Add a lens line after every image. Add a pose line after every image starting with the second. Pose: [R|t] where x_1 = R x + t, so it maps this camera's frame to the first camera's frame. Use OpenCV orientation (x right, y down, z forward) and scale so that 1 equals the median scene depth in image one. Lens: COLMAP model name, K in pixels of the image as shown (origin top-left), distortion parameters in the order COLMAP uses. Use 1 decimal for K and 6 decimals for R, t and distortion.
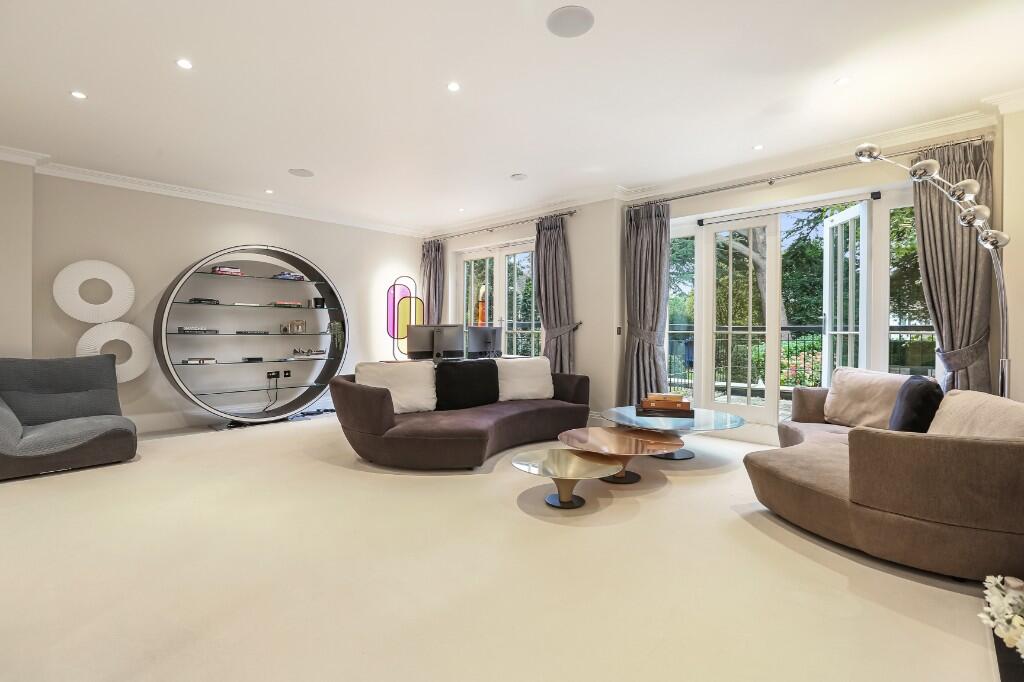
lens RADIAL K [[460.6, 0, 513.3], [0, 460.6, 336.6], [0, 0, 1]] dist [-0.036936, 0.005396]
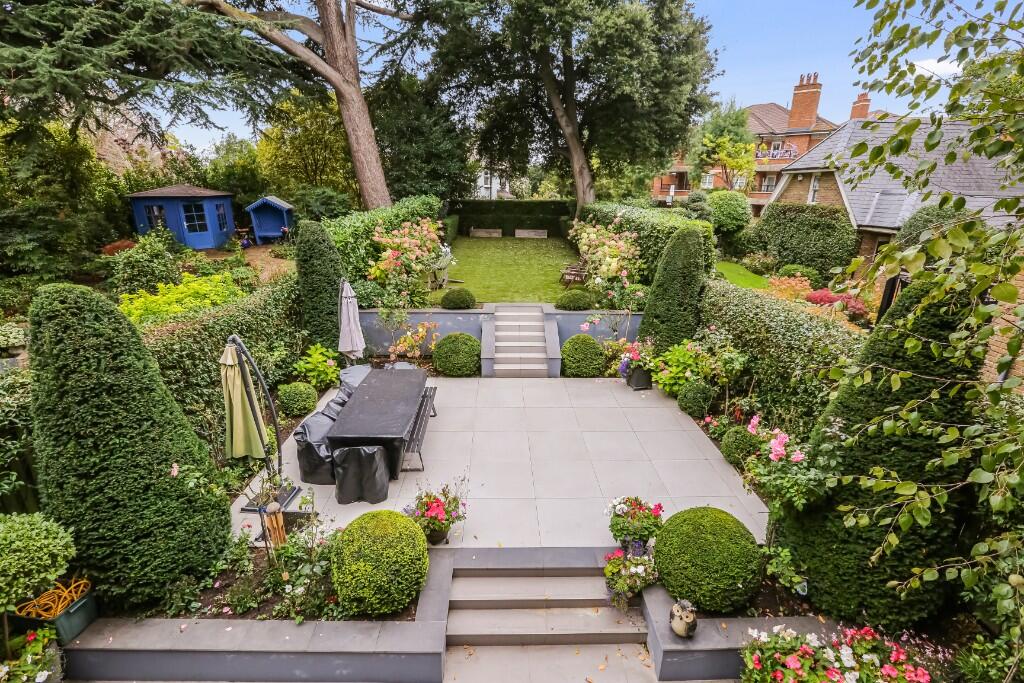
lens RADIAL K [[460.6, 0, 508.3], [0, 460.6, 336.4], [0, 0, 1]] dist [-0.036936, 0.005396]
pose [[0.703501, -0.209736, 0.679042, 0.192508], [-0.006386, 0.953558, 0.301142, -0.014344], [-0.710666, -0.216190, 0.669489, 0.314275]]
